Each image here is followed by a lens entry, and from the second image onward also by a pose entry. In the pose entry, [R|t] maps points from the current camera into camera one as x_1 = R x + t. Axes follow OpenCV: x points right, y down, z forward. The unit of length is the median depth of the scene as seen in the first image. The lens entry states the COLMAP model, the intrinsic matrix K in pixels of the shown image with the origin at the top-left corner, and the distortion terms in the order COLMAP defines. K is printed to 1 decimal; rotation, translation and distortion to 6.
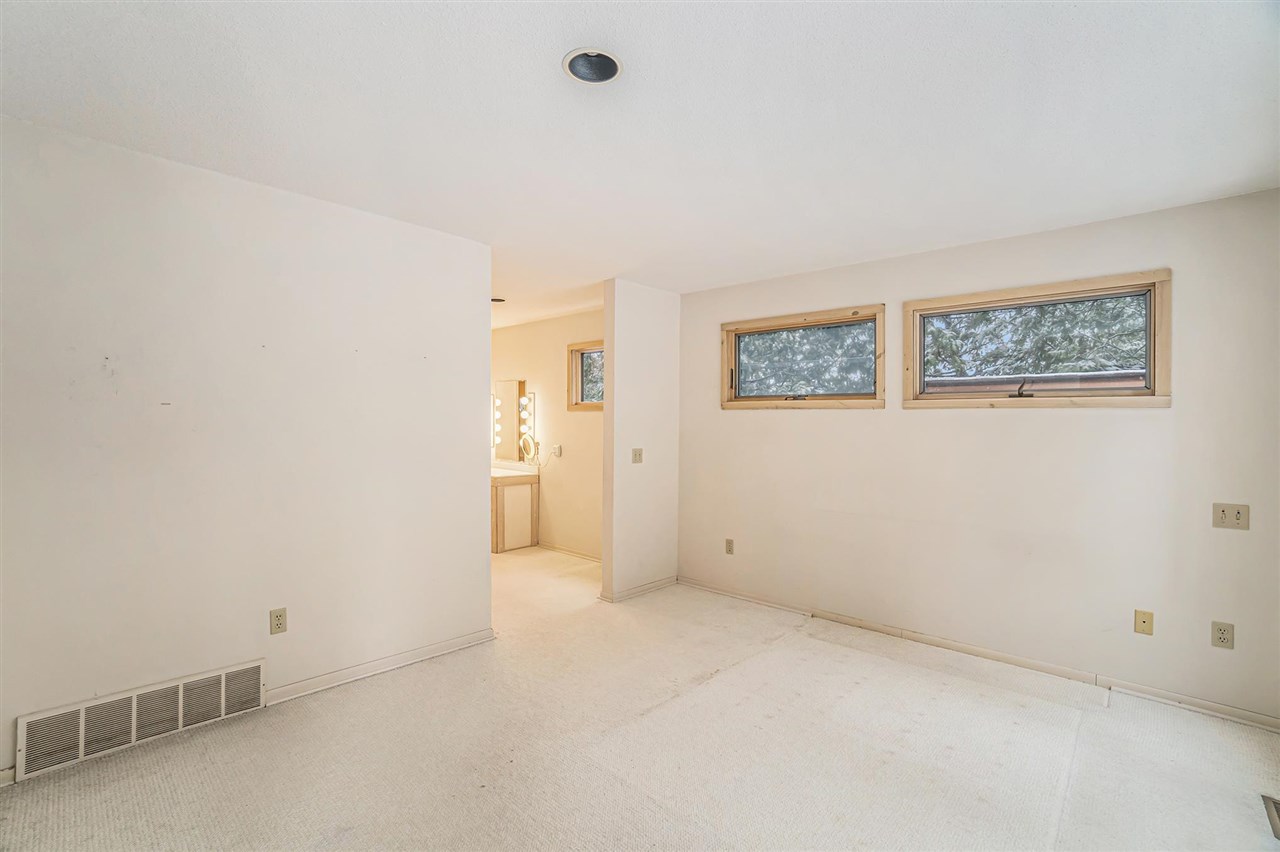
lens RADIAL K [[571.3, 0, 626.0], [0, 571.3, 414.0], [0, 0, 1]] dist [-0.062606, 0.024164]
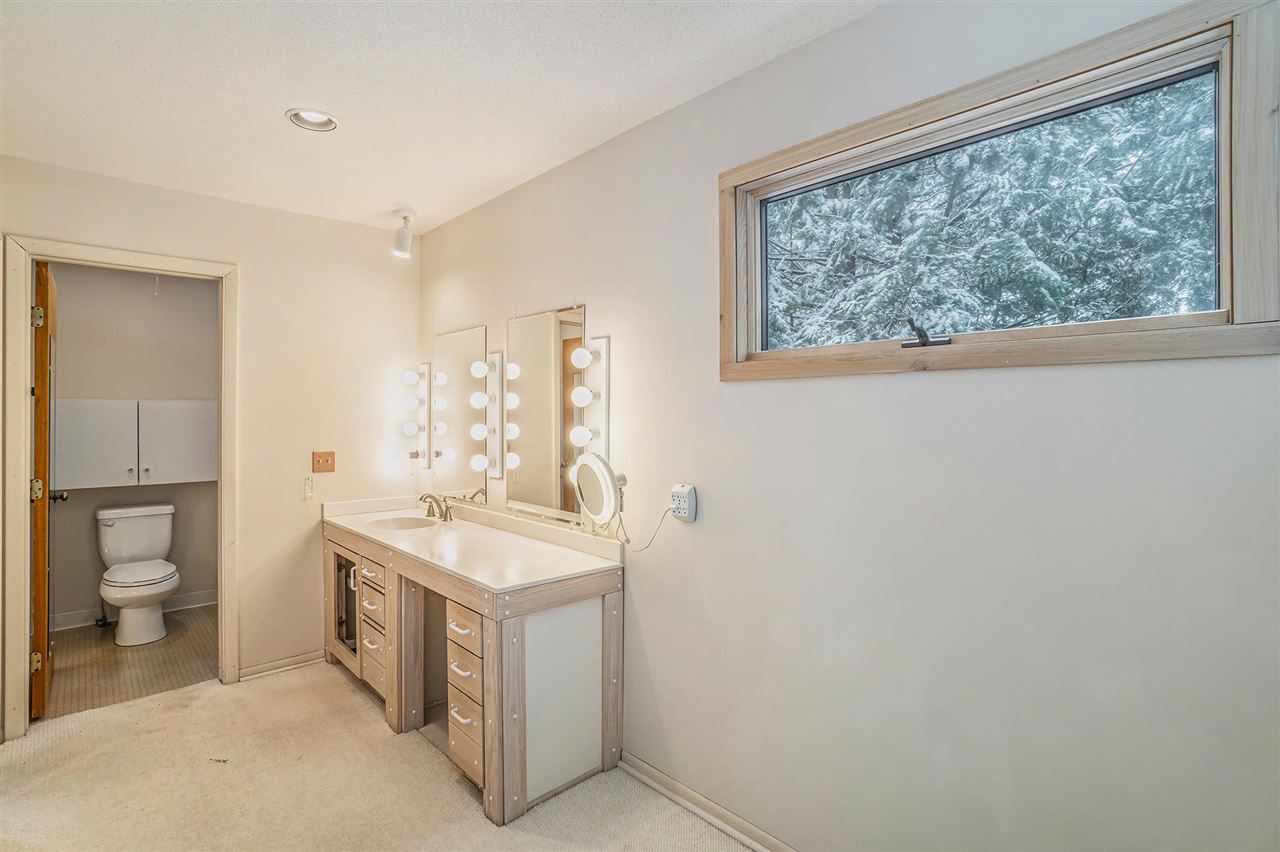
lens RADIAL K [[601.0, 0, 632.7], [0, 601.0, 414.1], [0, 0, 1]] dist [-0.017521, -0.000047]
pose [[0.998011, -0.008323, -0.062494, -0.123726], [0.008779, 0.999937, 0.007023, 0.010113], [0.062431, -0.007558, 0.998021, 0.633623]]
